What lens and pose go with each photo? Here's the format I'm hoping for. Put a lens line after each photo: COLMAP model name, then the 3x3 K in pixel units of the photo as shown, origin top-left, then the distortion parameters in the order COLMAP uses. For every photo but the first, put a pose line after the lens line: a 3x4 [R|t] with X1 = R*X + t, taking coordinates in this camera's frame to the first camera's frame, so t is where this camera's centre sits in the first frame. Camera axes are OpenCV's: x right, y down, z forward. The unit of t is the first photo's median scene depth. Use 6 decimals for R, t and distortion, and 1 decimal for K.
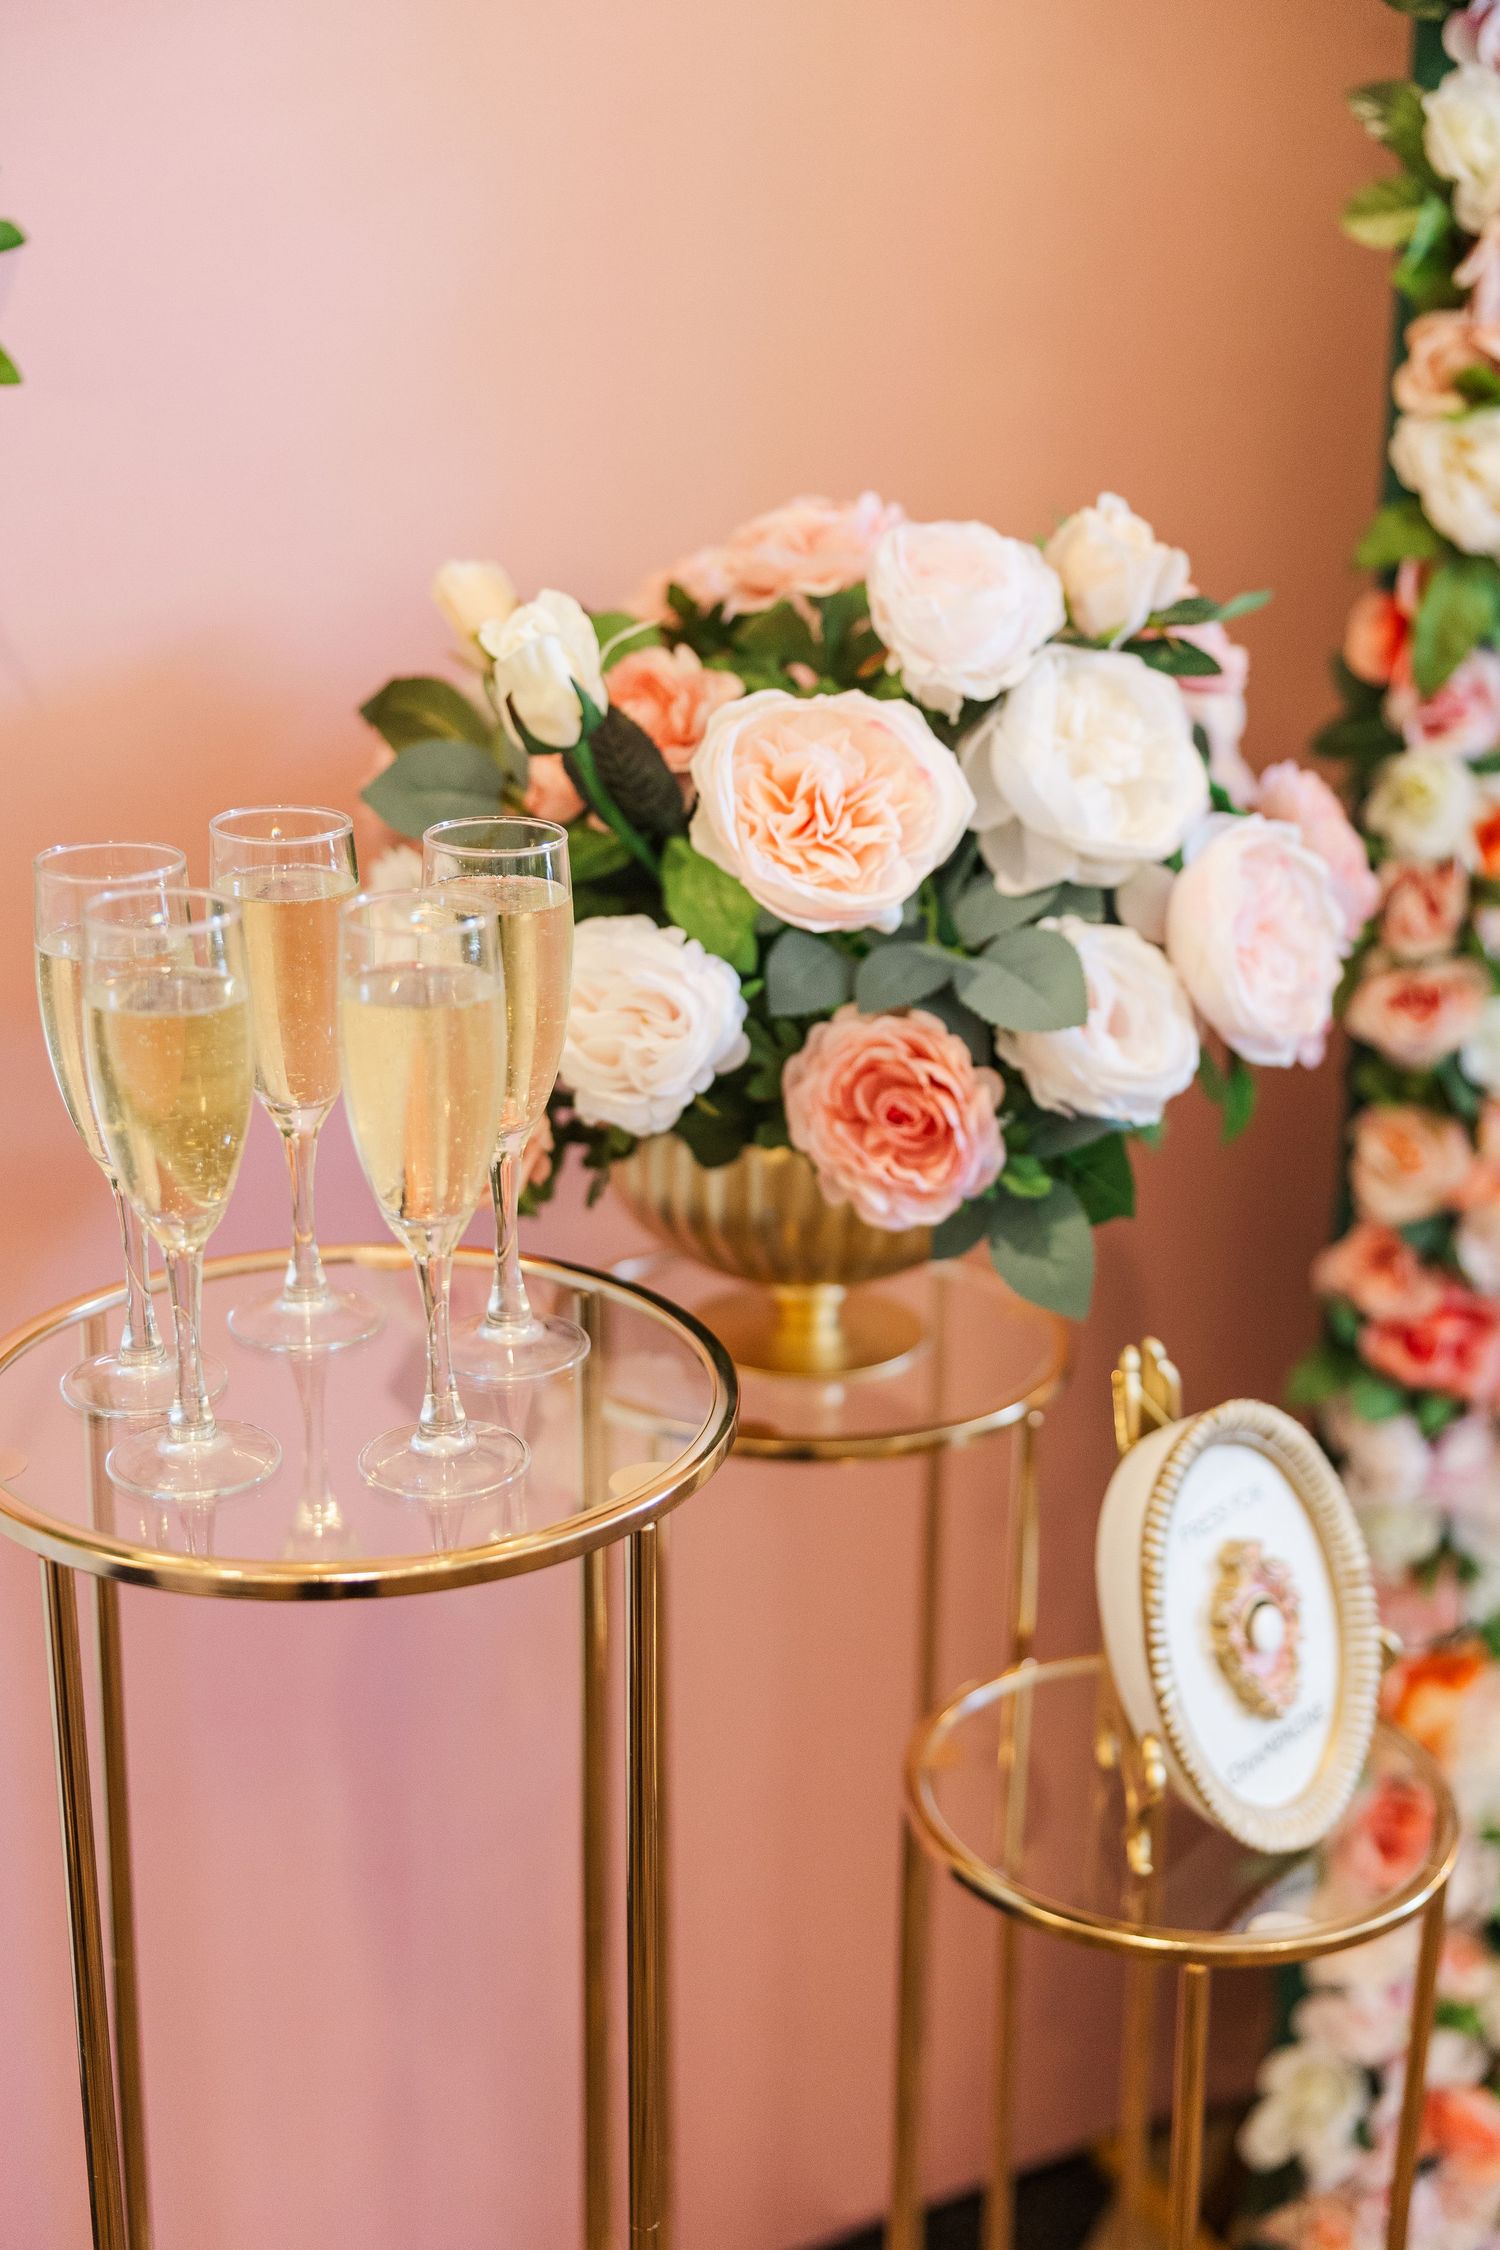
lens RADIAL K [[3225.0, 0, 749.8], [0, 3225.0, 1127.0], [0, 0, 1]] dist [0.061357, 0.000000]
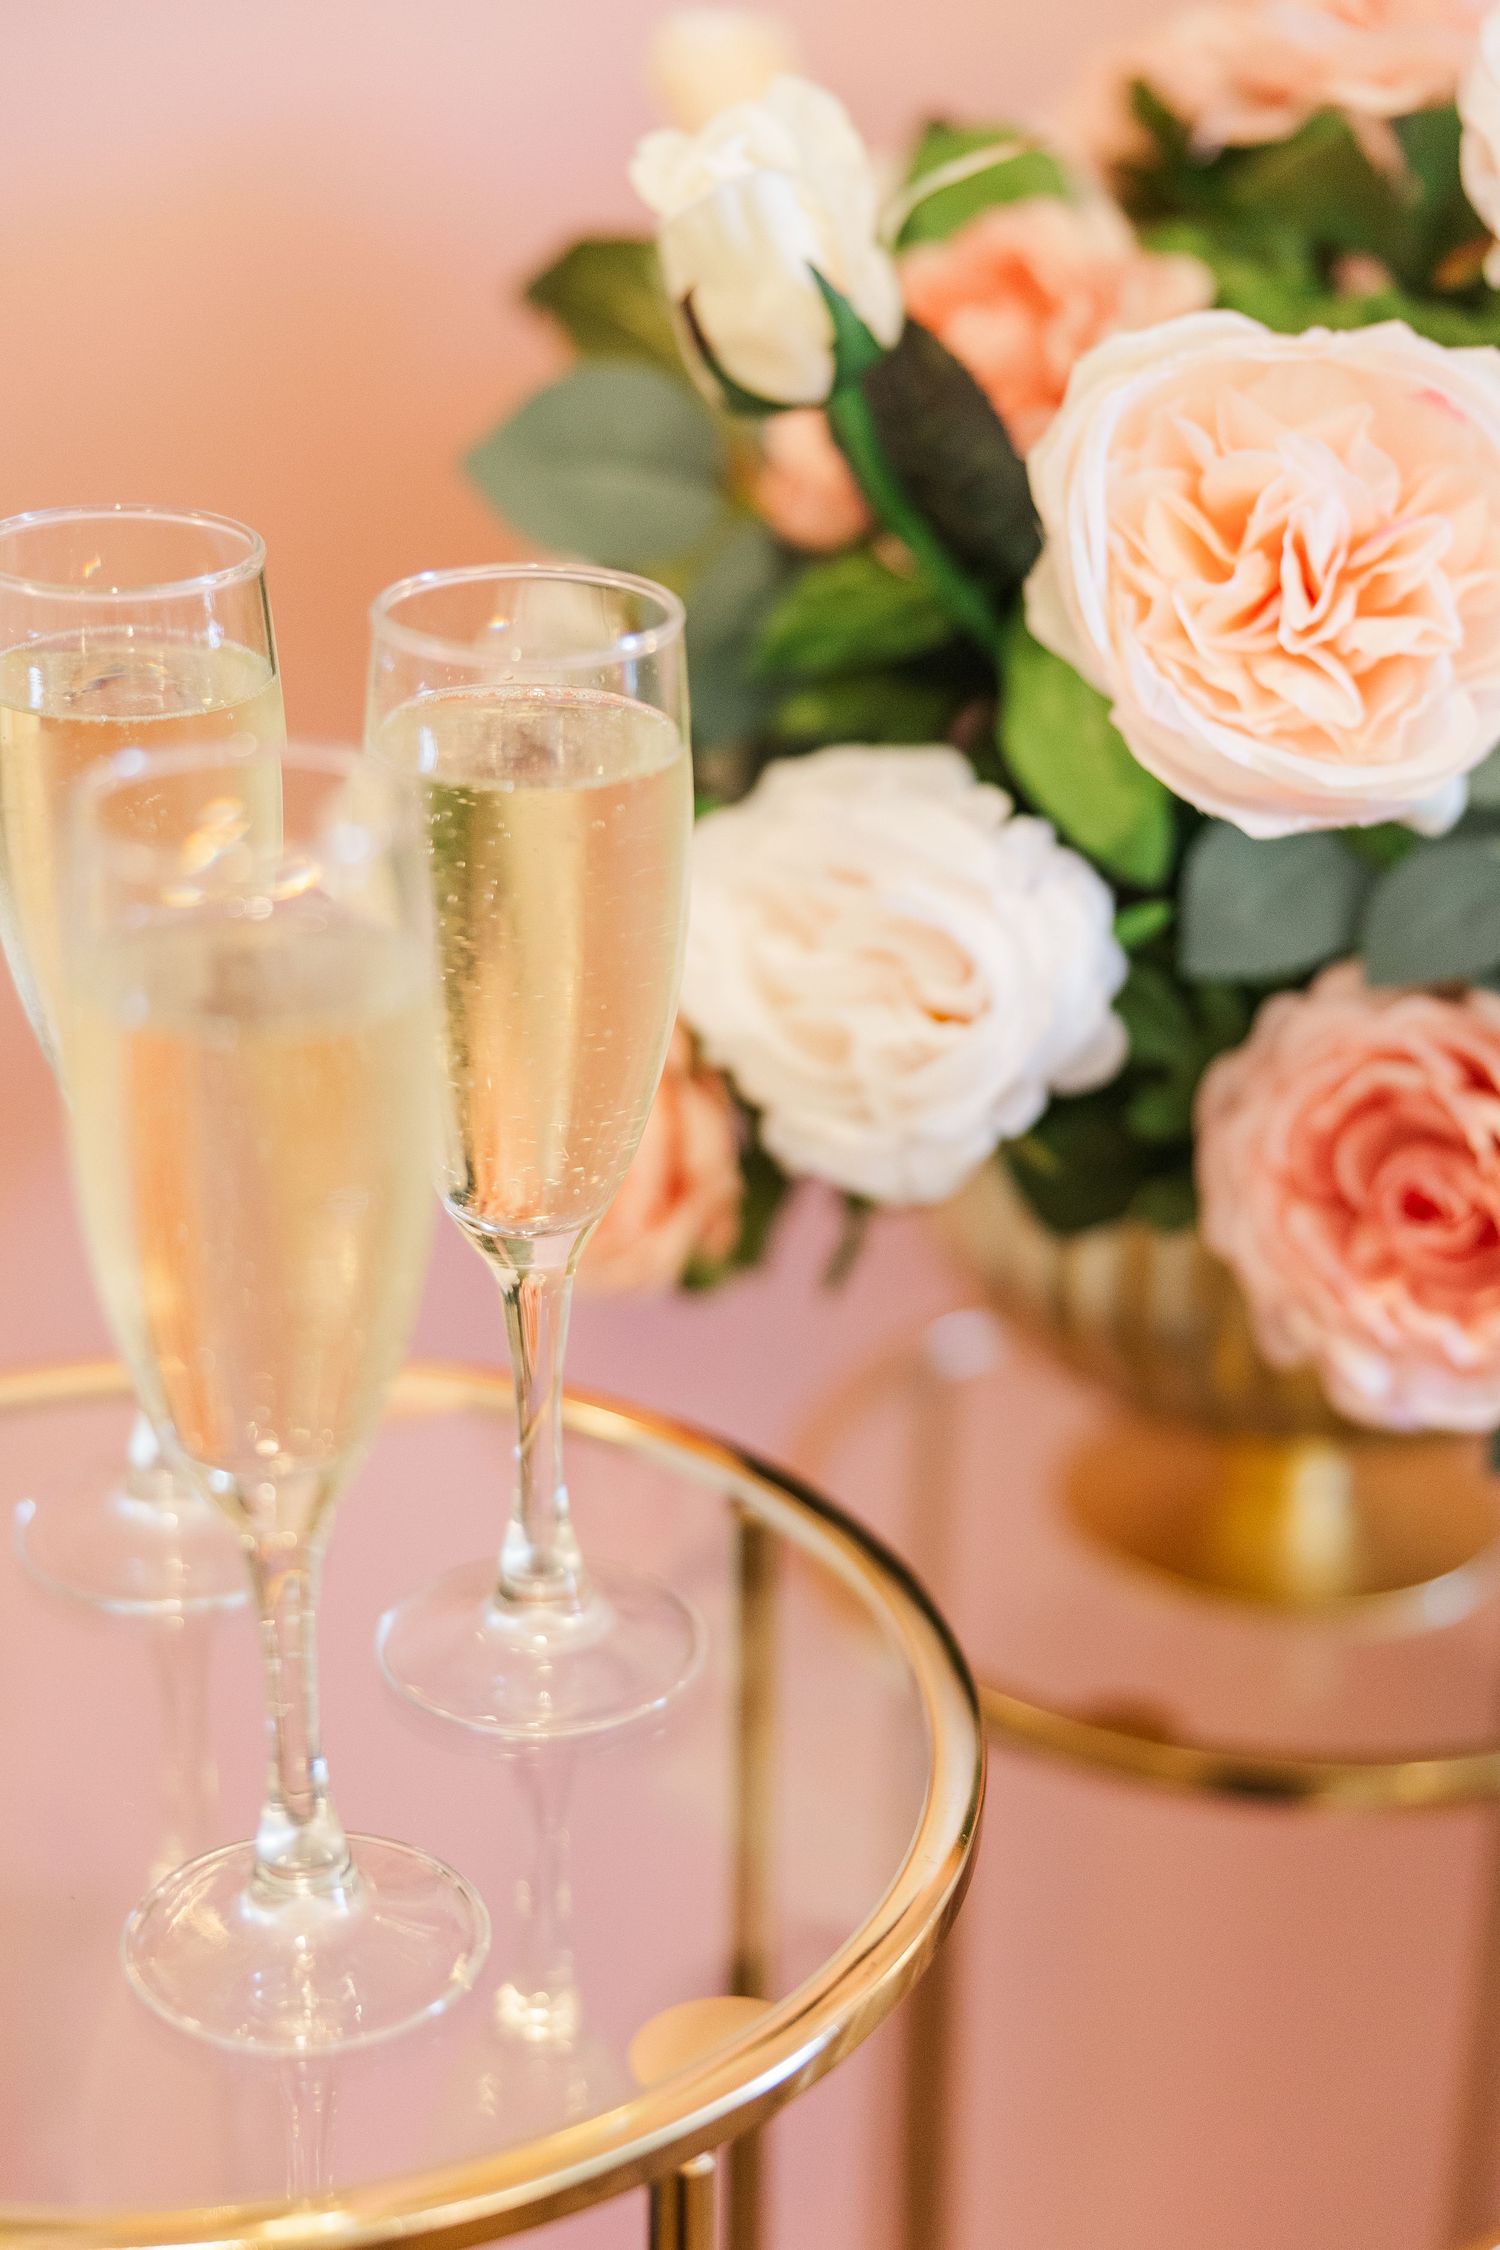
lens RADIAL K [[4443.2, 0, 748.1], [0, 4443.2, 1122.1], [0, 0, 1]] dist [0.140010, 0.000000]
pose [[0.982974, 0.087190, -0.161739, 0.053750], [-0.076322, 0.994462, 0.072246, -0.057202], [0.167142, -0.058672, 0.984185, 0.323435]]
